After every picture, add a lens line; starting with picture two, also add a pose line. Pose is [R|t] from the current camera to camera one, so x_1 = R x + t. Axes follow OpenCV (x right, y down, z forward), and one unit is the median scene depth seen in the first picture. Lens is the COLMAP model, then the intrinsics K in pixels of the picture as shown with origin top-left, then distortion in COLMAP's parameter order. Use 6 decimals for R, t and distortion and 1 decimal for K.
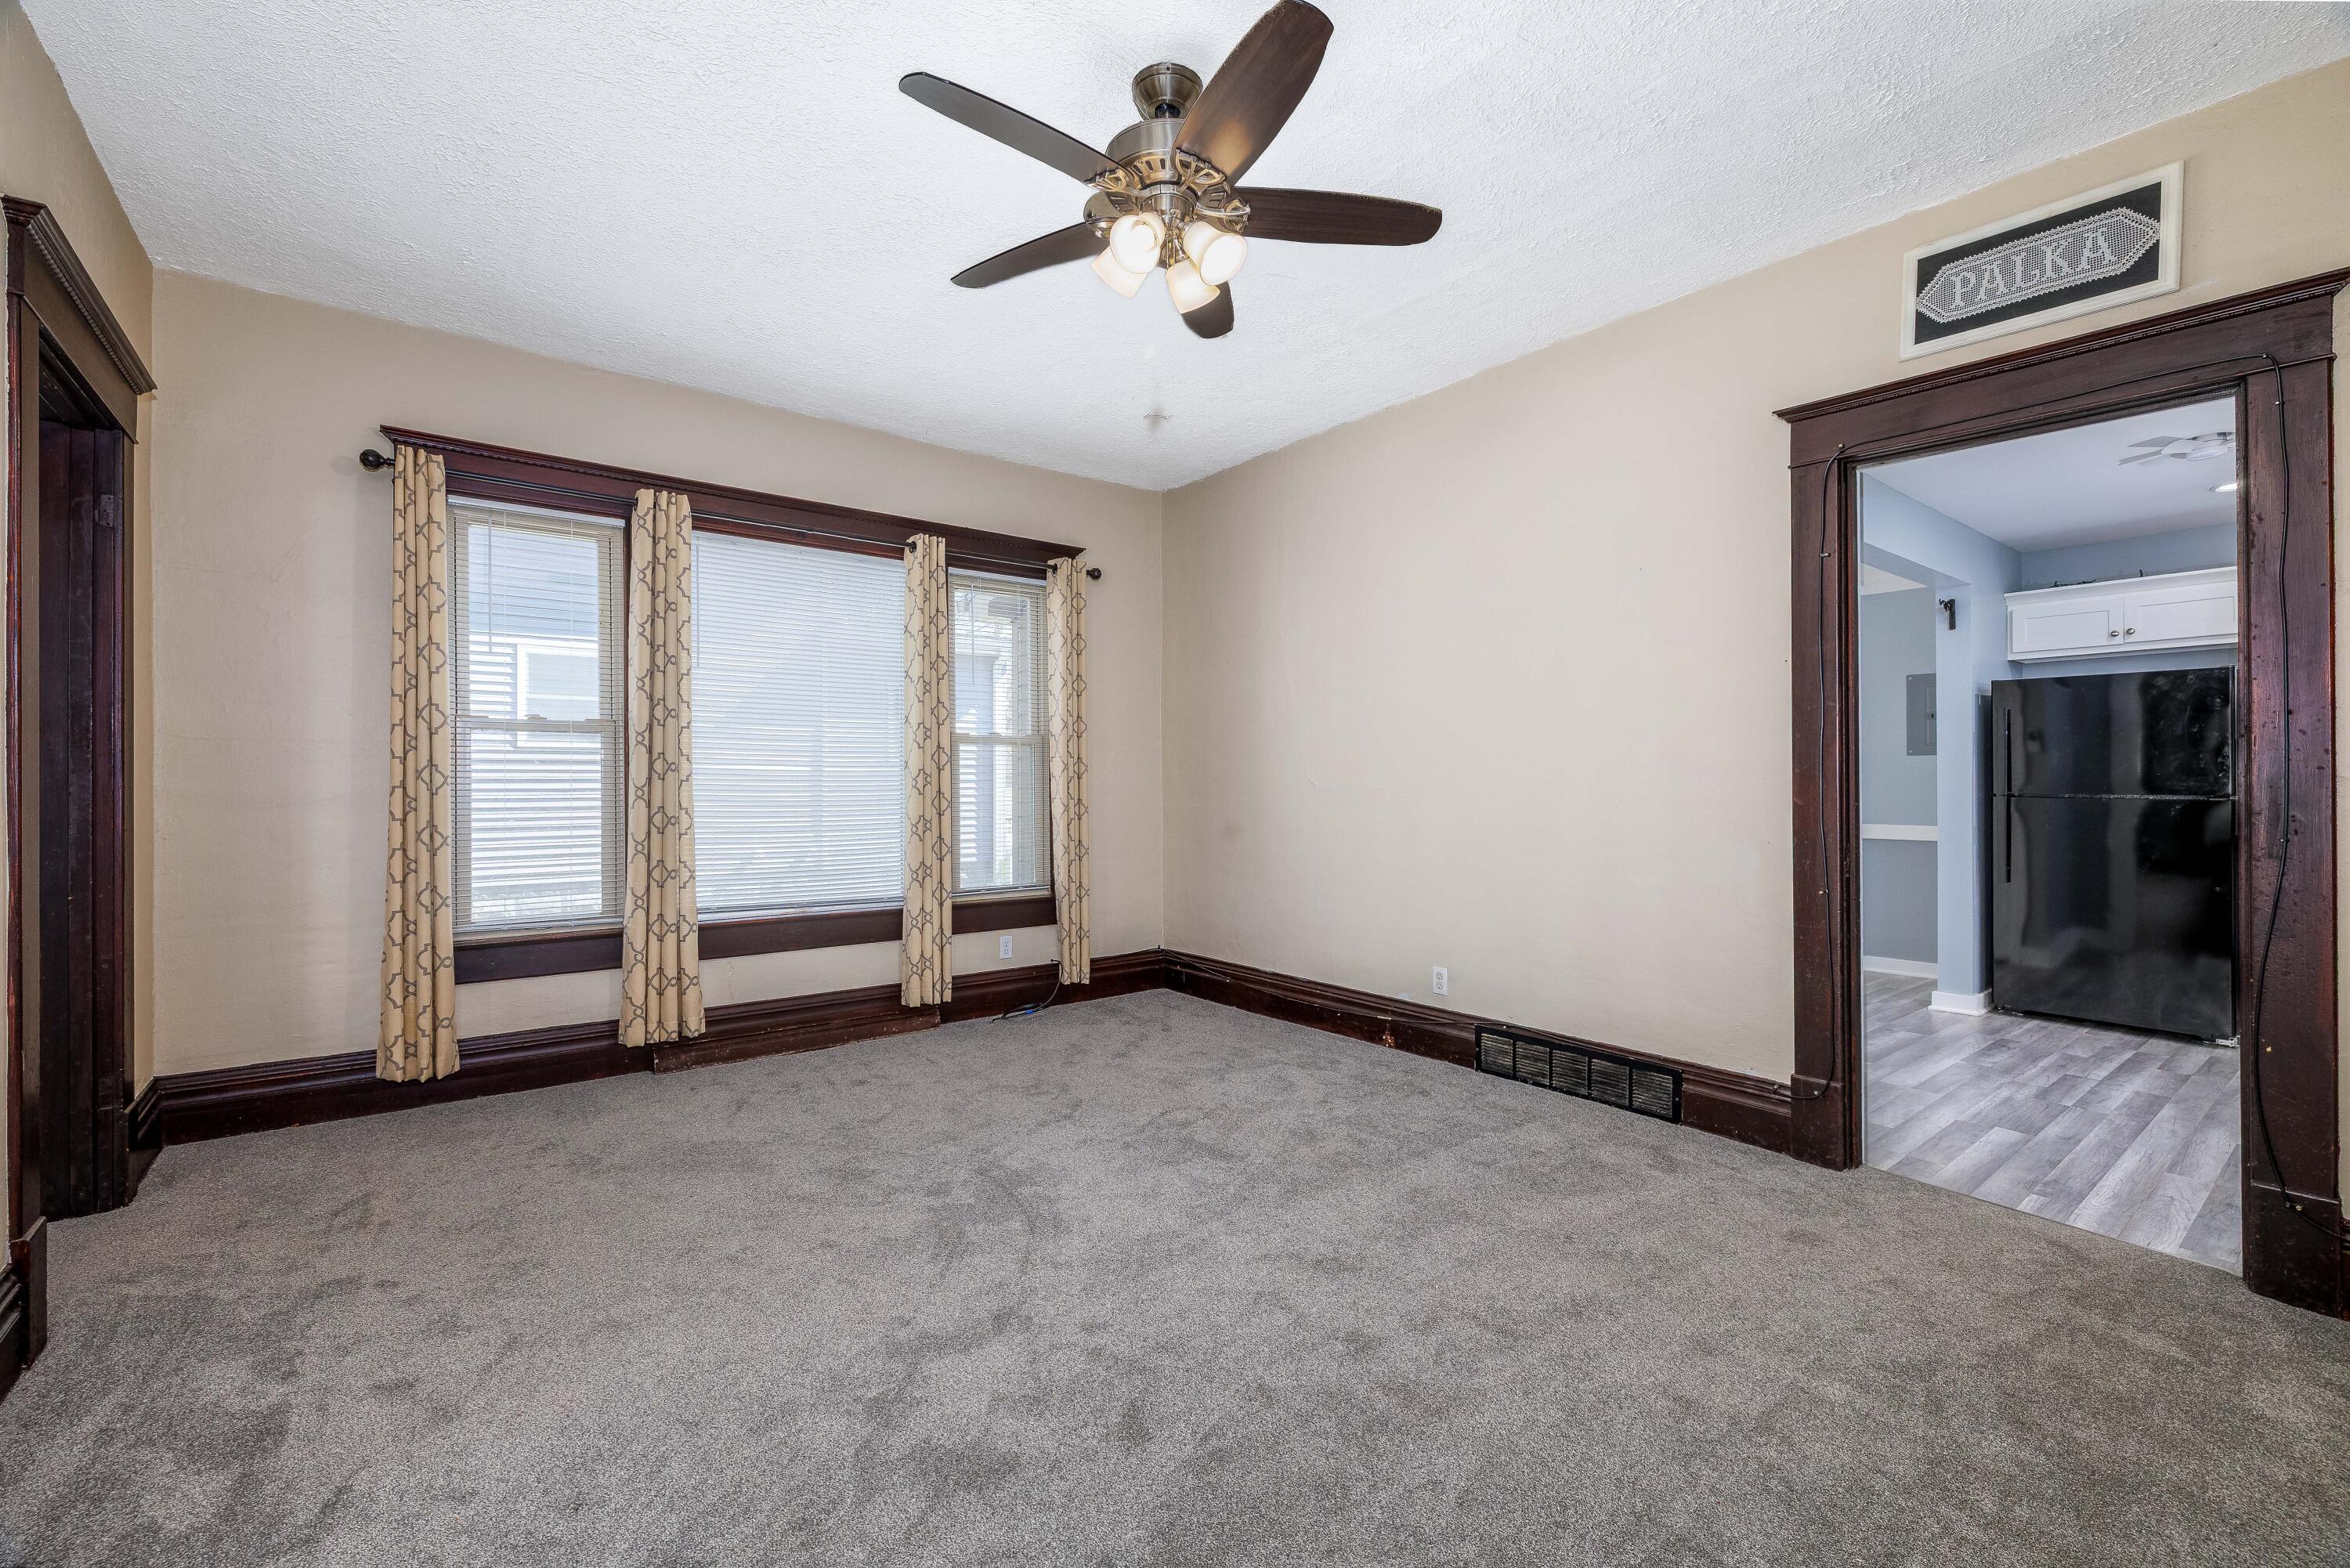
lens RADIAL K [[1014.9, 0, 1191.9], [0, 1014.9, 779.0], [0, 0, 1]] dist [0.013738, 0.000085]
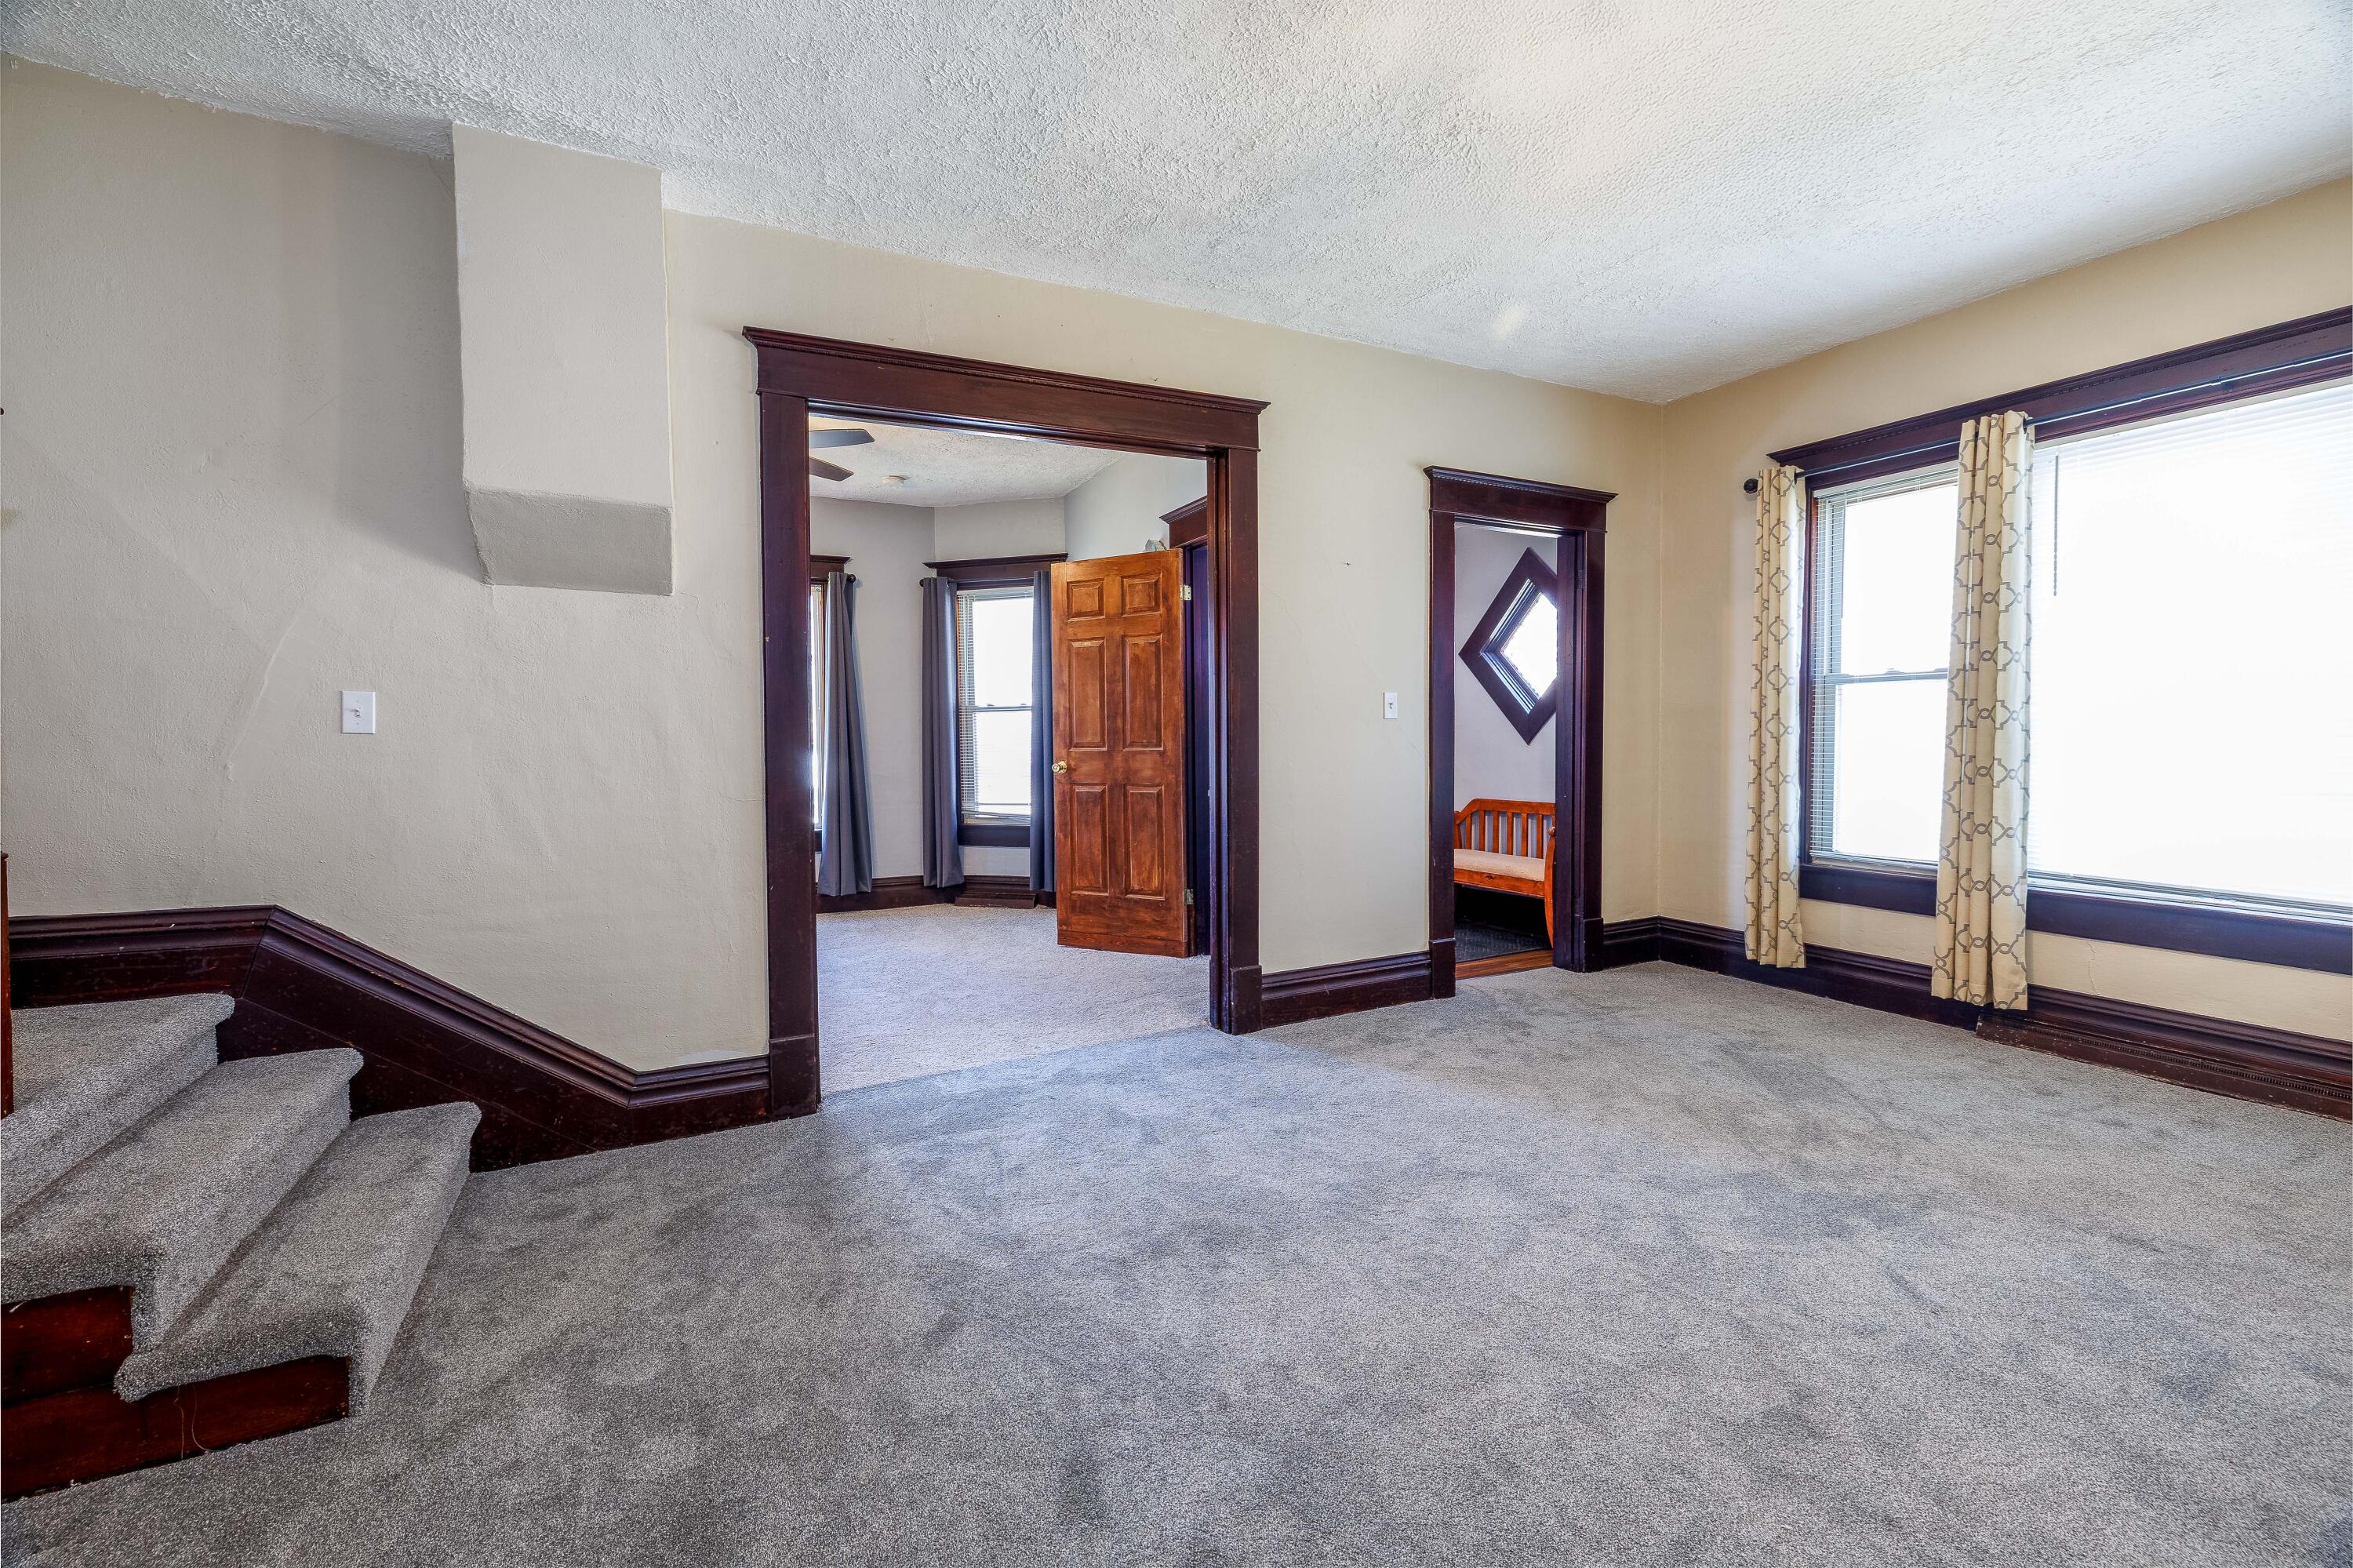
lens RADIAL K [[1016.4, 0, 1158.7], [0, 1016.4, 782.9], [0, 0, 1]] dist [0.013738, 0.000085]
pose [[-0.207342, 0.048369, -0.977072, 0.572235], [0.005110, 0.998817, 0.048361, 0.002185], [0.978255, 0.005034, -0.207344, 0.462551]]
